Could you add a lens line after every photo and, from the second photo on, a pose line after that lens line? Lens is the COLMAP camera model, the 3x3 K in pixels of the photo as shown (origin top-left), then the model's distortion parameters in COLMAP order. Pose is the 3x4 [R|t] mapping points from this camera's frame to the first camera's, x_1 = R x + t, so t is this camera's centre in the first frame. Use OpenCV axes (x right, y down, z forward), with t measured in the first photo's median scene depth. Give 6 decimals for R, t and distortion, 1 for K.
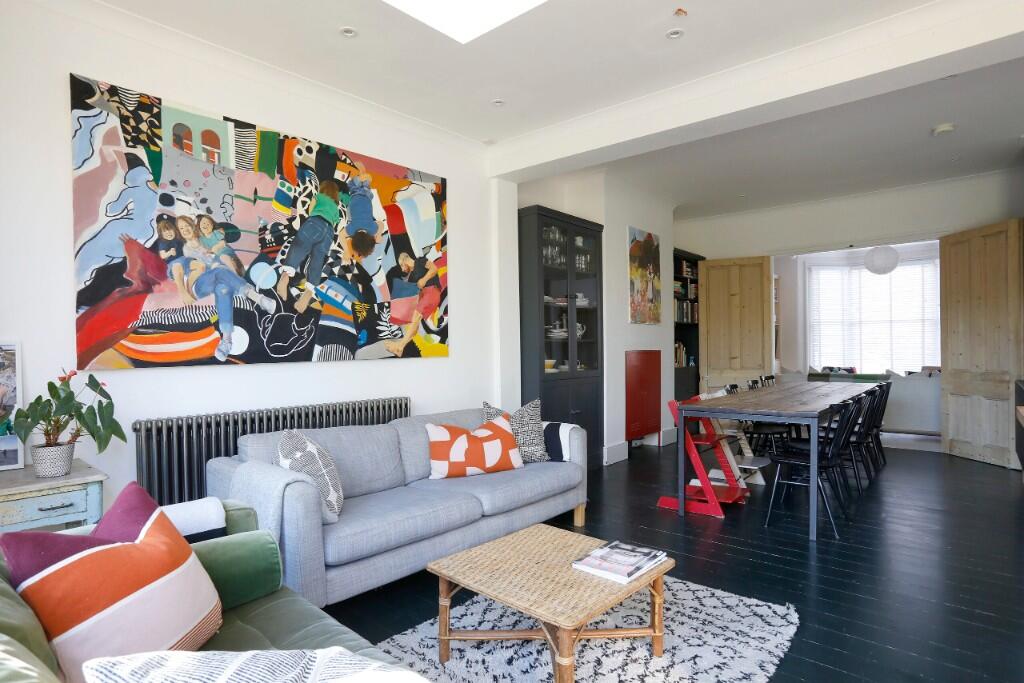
lens RADIAL K [[536.9, 0, 516.7], [0, 536.9, 341.8], [0, 0, 1]] dist [0.004060, 0.003669]
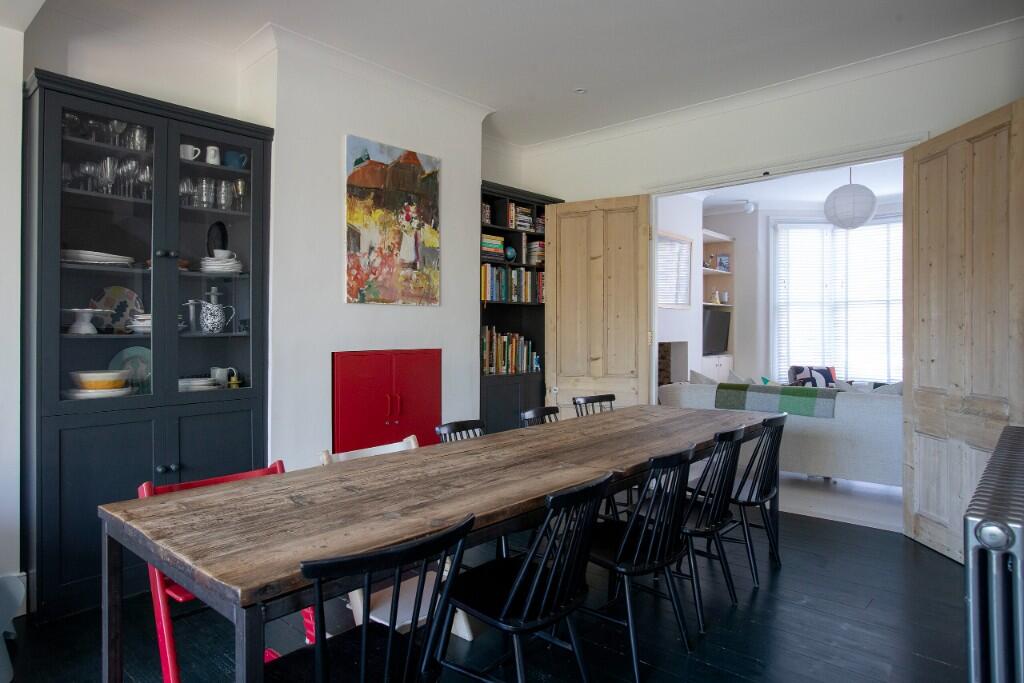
lens RADIAL K [[595.1, 0, 511.5], [0, 595.1, 324.6], [0, 0, 1]] dist [-0.005765, 0.004638]
pose [[0.999033, 0.002585, -0.043885, 0.382680], [-0.002449, 0.999992, 0.003171, -0.013224], [0.043892, -0.003060, 0.999032, 0.343303]]
